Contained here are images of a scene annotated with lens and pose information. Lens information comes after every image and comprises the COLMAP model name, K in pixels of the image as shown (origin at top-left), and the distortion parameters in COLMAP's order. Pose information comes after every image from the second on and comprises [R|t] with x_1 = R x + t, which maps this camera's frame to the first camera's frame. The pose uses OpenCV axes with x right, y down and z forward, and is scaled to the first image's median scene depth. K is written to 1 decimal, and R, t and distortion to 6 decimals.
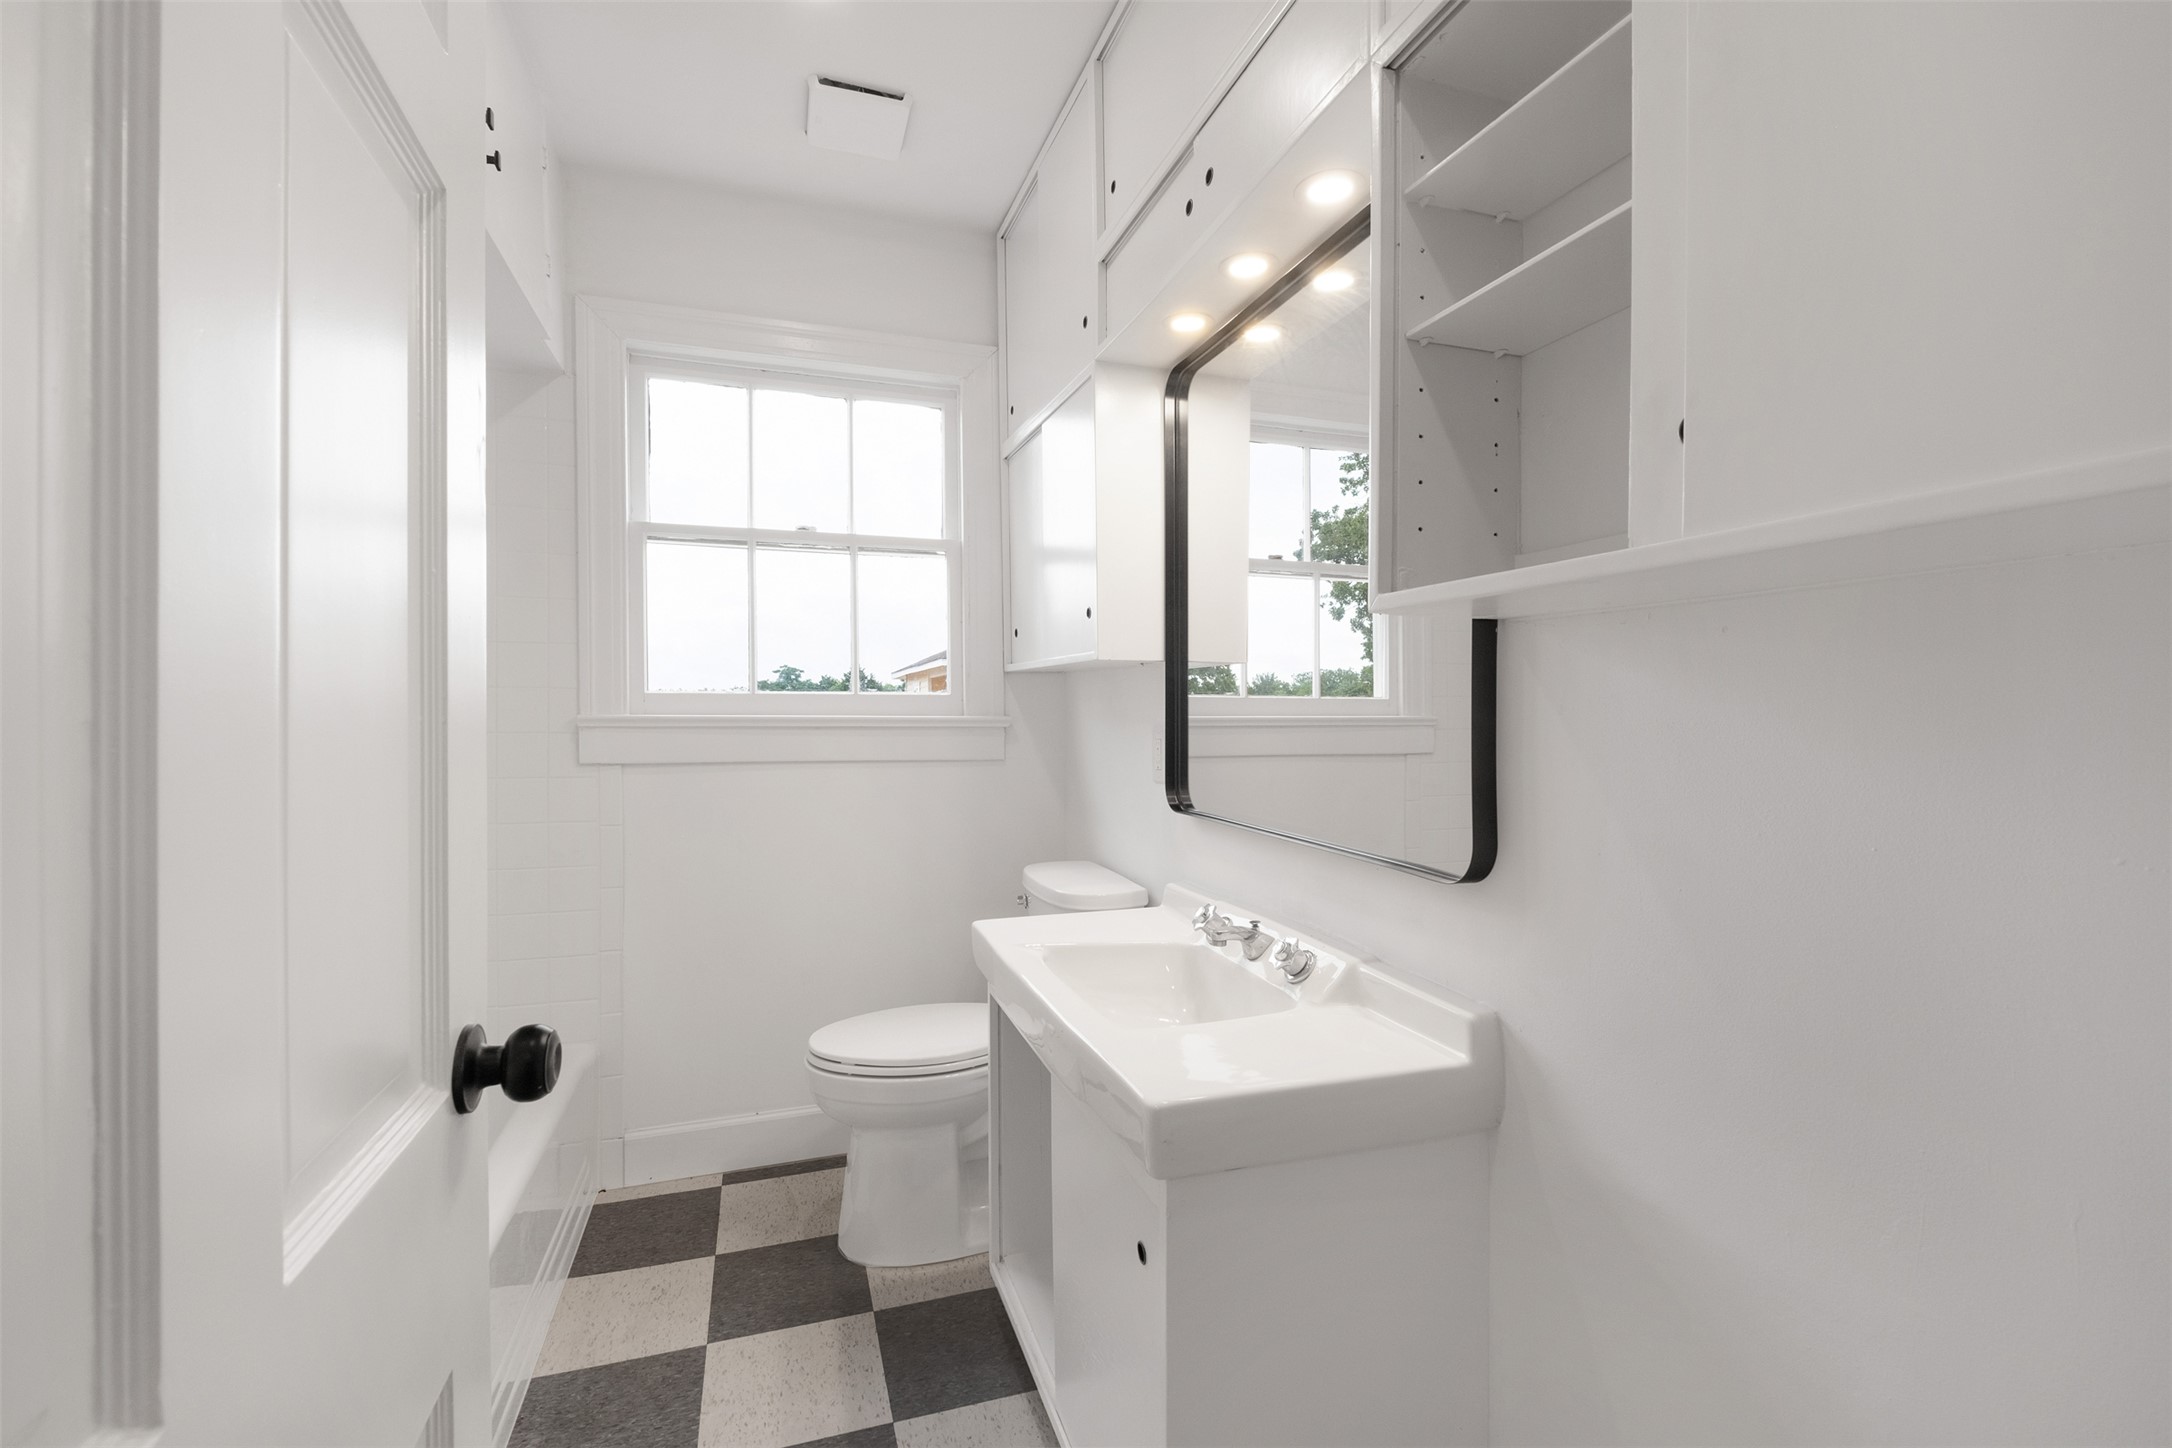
lens RADIAL K [[941.6, 0, 1083.2], [0, 941.6, 715.6], [0, 0, 1]] dist [0.005692, -0.007289]
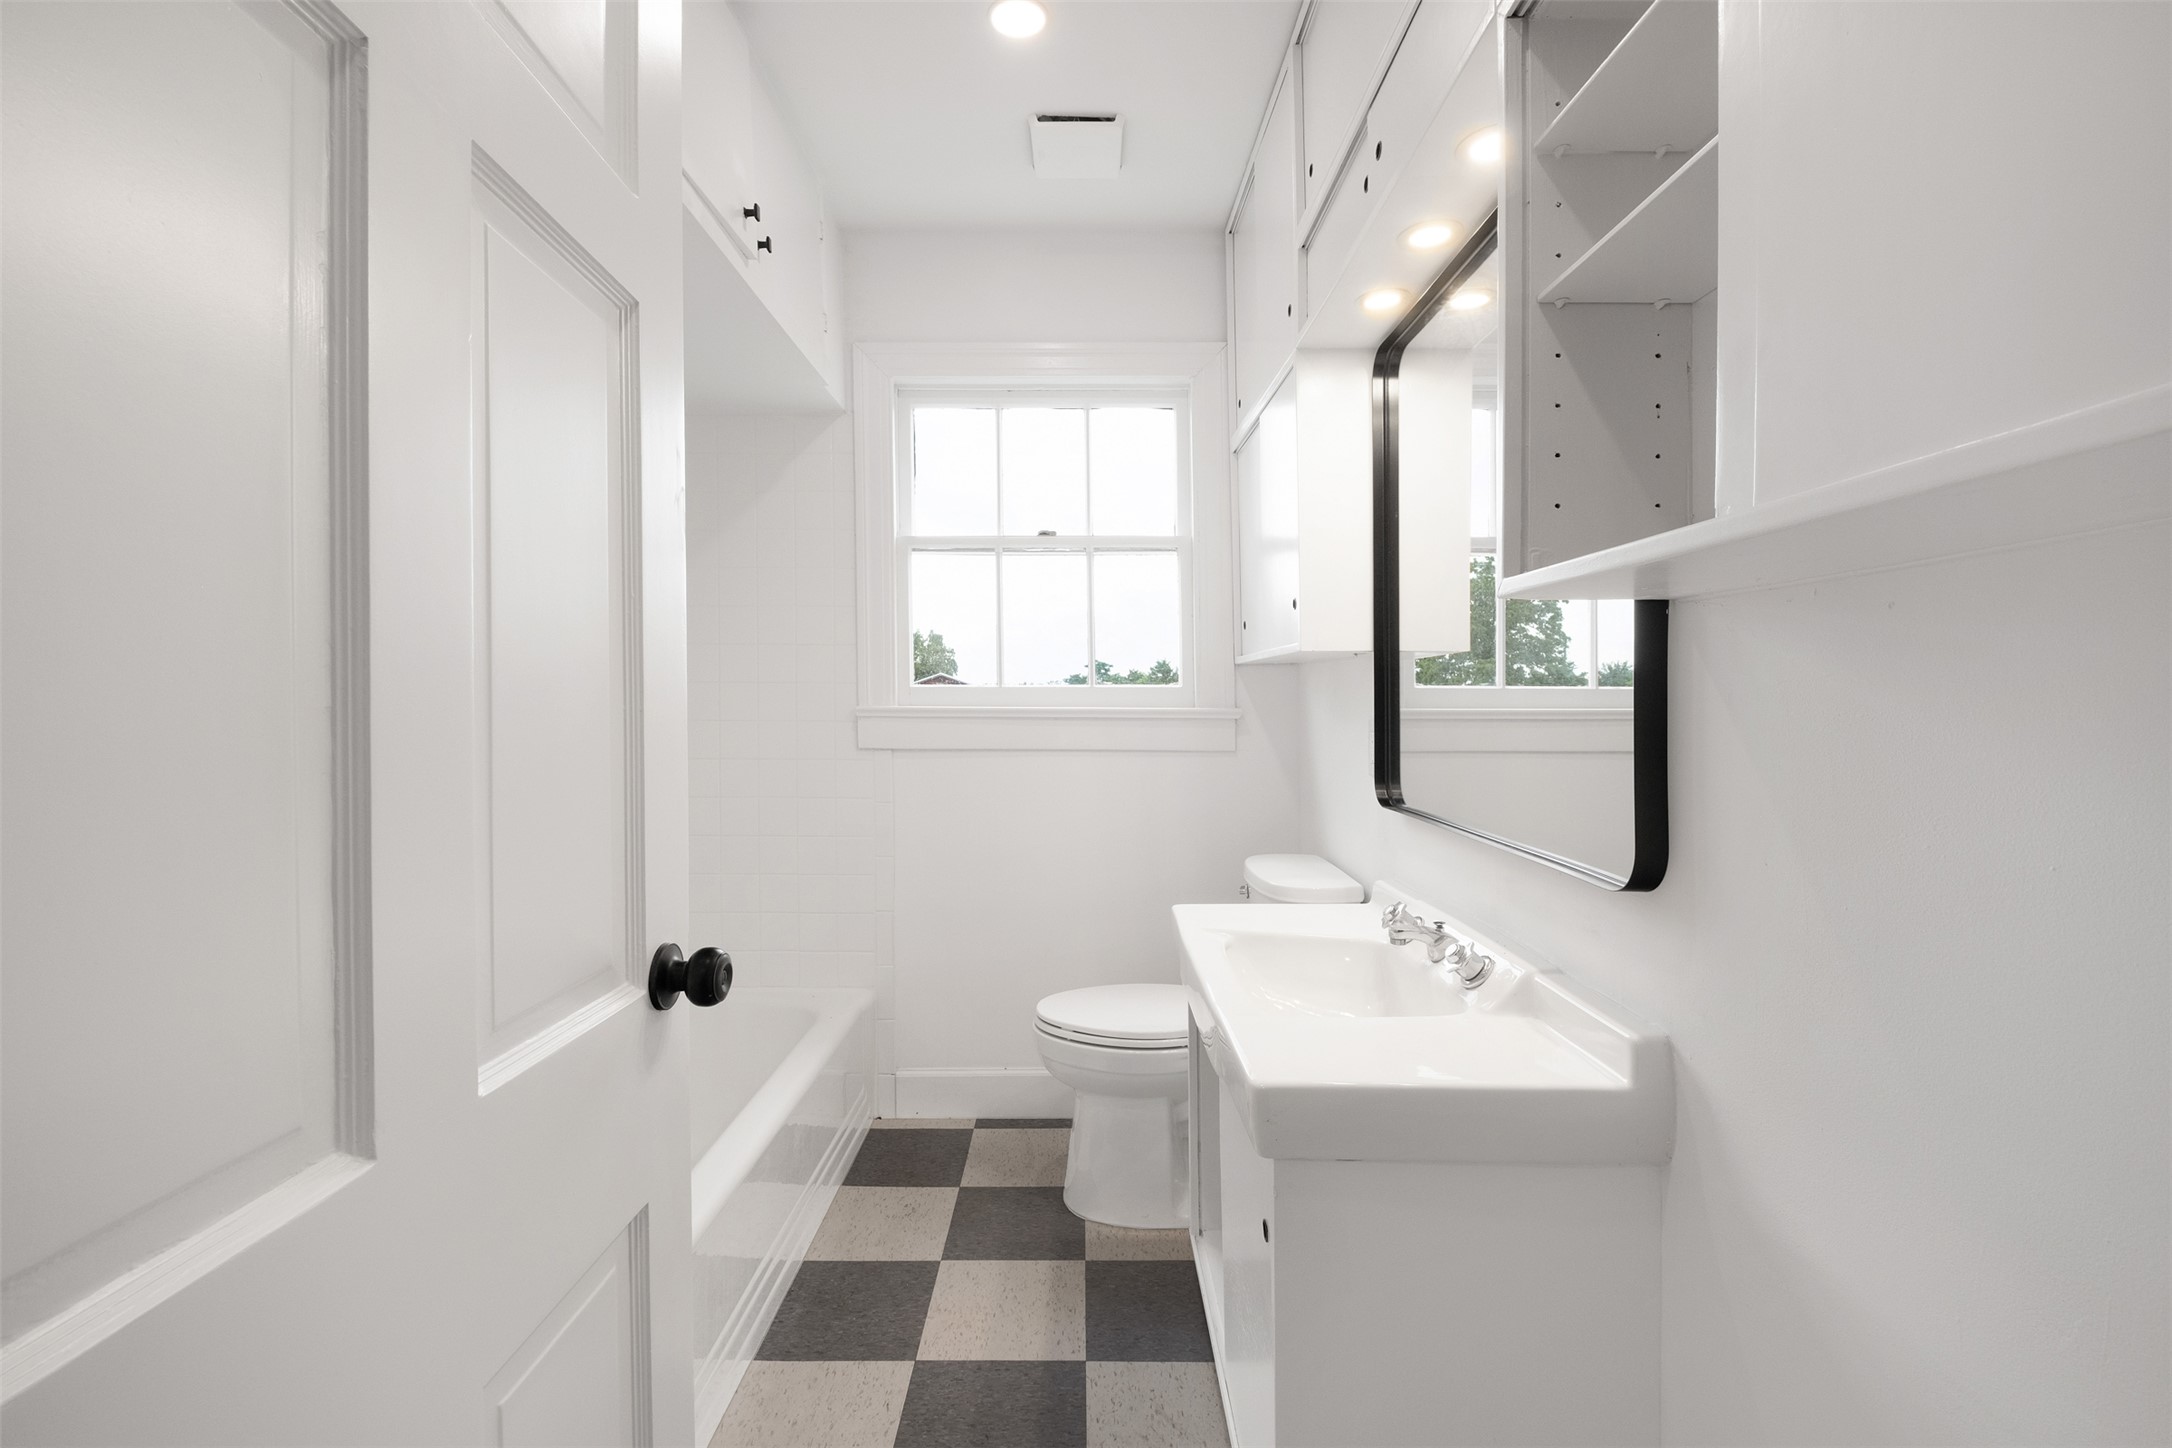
lens RADIAL K [[941.6, 0, 1070.9], [0, 941.6, 719.1], [0, 0, 1]] dist [0.005692, -0.007289]
pose [[0.947962, 0.004856, -0.318345, 0.107941], [-0.001156, 0.999930, 0.011808, 0.001079], [0.318380, -0.010826, 0.947901, -0.019578]]
